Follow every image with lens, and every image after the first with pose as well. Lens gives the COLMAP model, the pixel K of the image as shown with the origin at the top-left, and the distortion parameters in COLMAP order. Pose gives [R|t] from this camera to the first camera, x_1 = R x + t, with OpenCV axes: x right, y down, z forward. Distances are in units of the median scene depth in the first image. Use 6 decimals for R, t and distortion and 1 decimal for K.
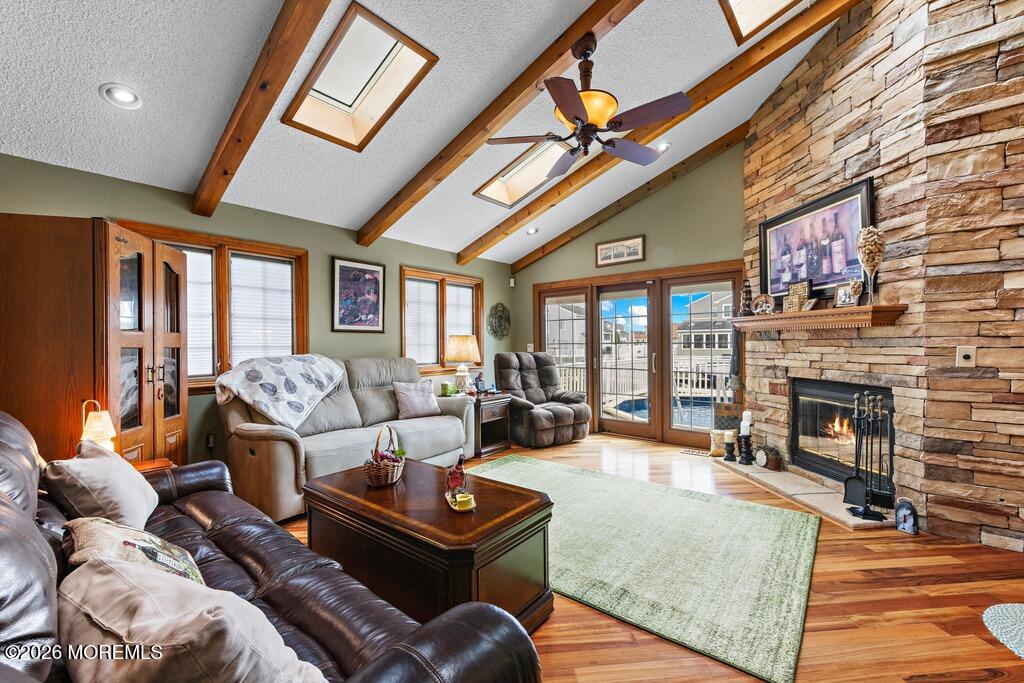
lens RADIAL K [[417.7, 0, 512.0], [0, 417.7, 341.5], [0, 0, 1]] dist [0.000011, -0.000003]
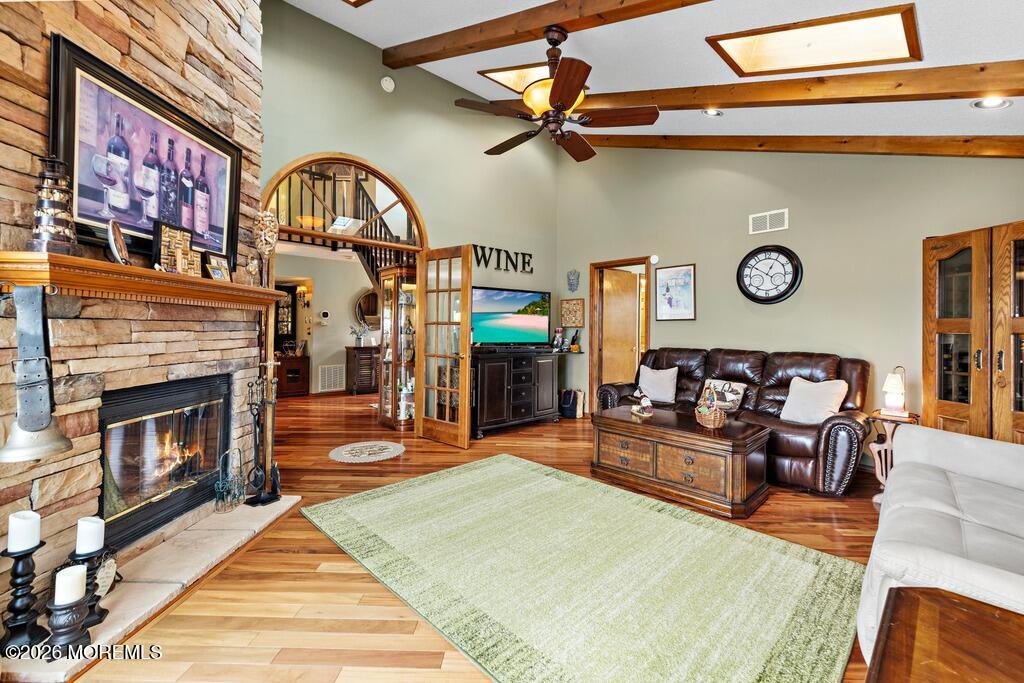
lens RADIAL K [[433.0, 0, 512.1], [0, 433.0, 328.2], [0, 0, 1]] dist [-0.000118, -0.000048]
pose [[-0.992053, -0.002089, 0.125807, 0.112907], [-0.003166, 0.999960, -0.008364, 0.011276], [-0.125785, -0.008696, -0.992019, 1.627755]]
